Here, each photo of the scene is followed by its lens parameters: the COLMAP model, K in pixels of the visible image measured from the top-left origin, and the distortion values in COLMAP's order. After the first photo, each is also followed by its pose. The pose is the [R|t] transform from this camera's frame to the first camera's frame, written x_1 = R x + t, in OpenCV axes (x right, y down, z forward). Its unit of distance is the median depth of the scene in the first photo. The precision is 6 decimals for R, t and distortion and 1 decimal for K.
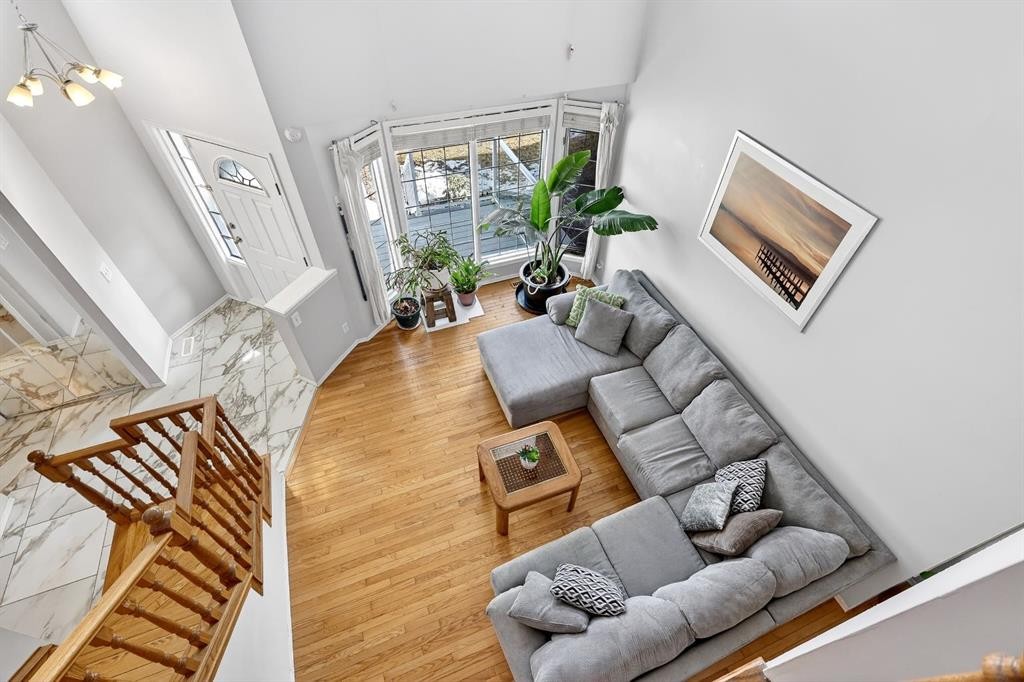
lens RADIAL K [[473.8, 0, 512.0], [0, 473.8, 341.1], [0, 0, 1]] dist [0.000481, 0.000112]
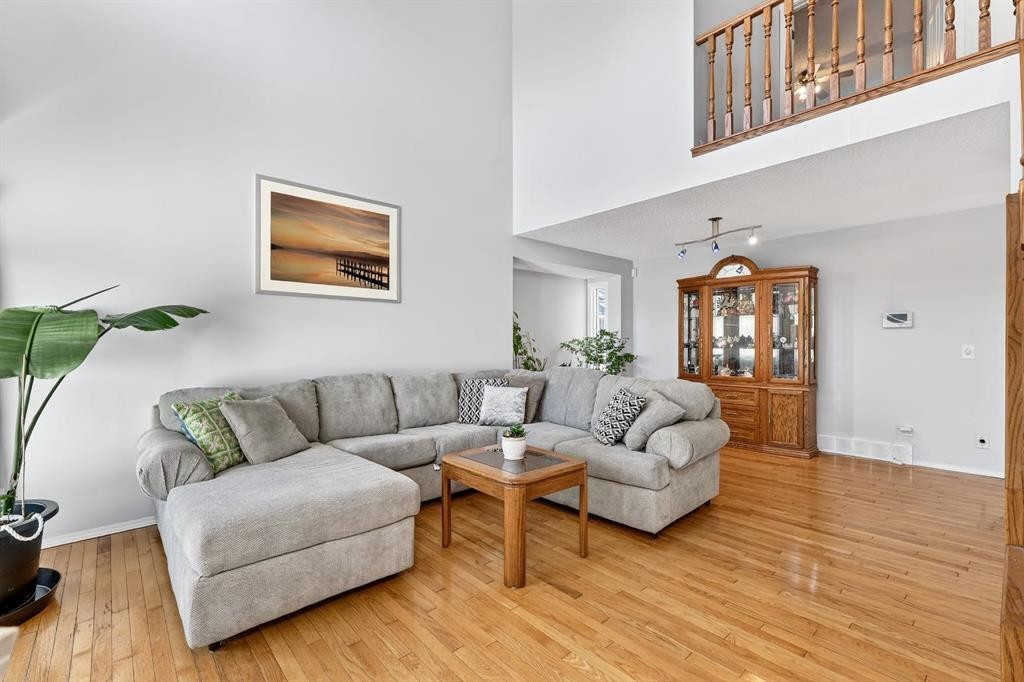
lens RADIAL K [[447.5, 0, 518.0], [0, 447.5, 339.9], [0, 0, 1]] dist [0.006633, -0.000801]
pose [[-0.368067, -0.008241, 0.929763, -0.705039], [0.679955, 0.679652, 0.275199, -0.068715], [-0.634183, 0.733488, -0.244554, 1.174703]]
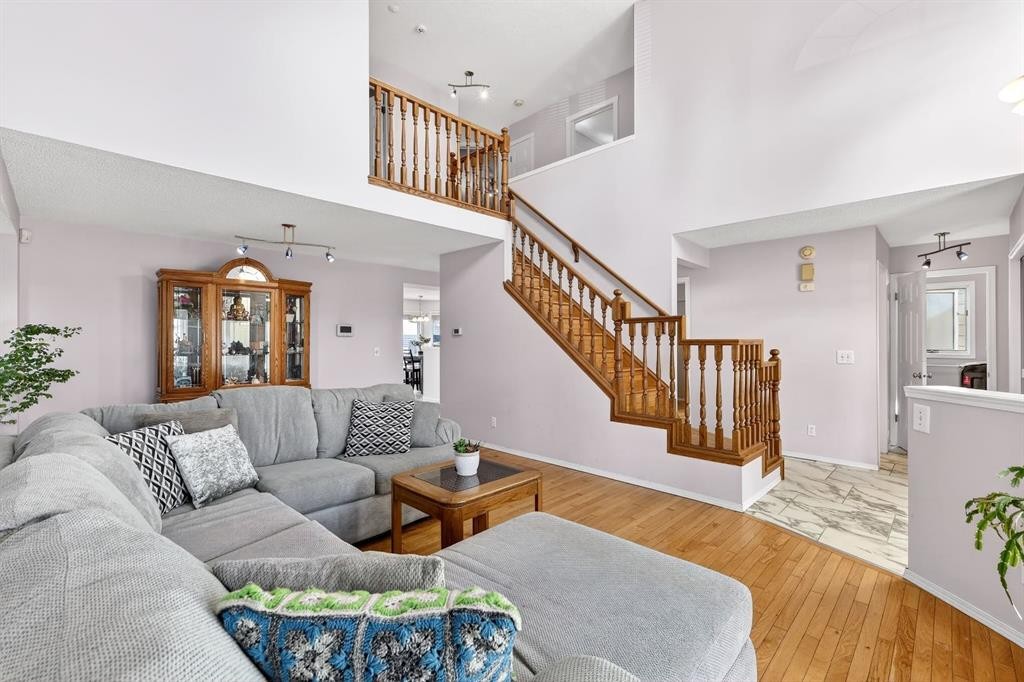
lens RADIAL K [[447.5, 0, 510.9], [0, 447.5, 339.1], [0, 0, 1]] dist [0.006633, -0.000801]
pose [[-0.910039, -0.014607, -0.414266, 0.303096], [-0.312488, 0.680816, 0.662451, -0.415888], [0.272363, 0.732309, -0.624133, 1.478713]]
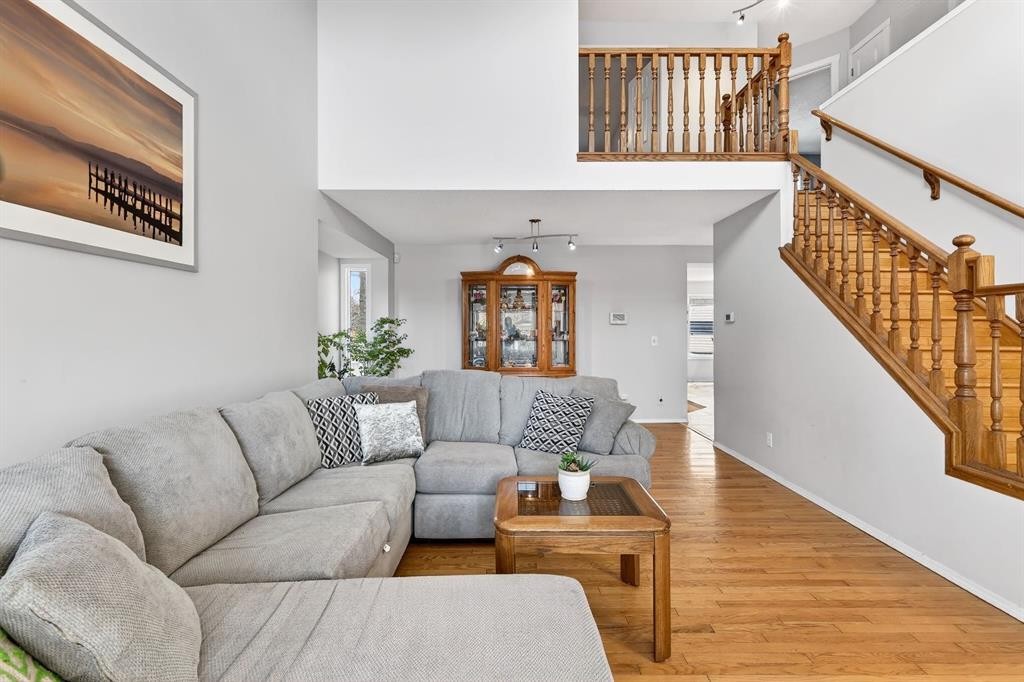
lens RADIAL K [[447.5, 0, 514.3], [0, 447.5, 326.7], [0, 0, 1]] dist [0.006633, -0.000801]
pose [[-0.936499, -0.012547, 0.350445, -0.095968], [0.248299, 0.681965, 0.687948, -0.317274], [-0.247623, 0.731277, -0.635544, 1.381538]]
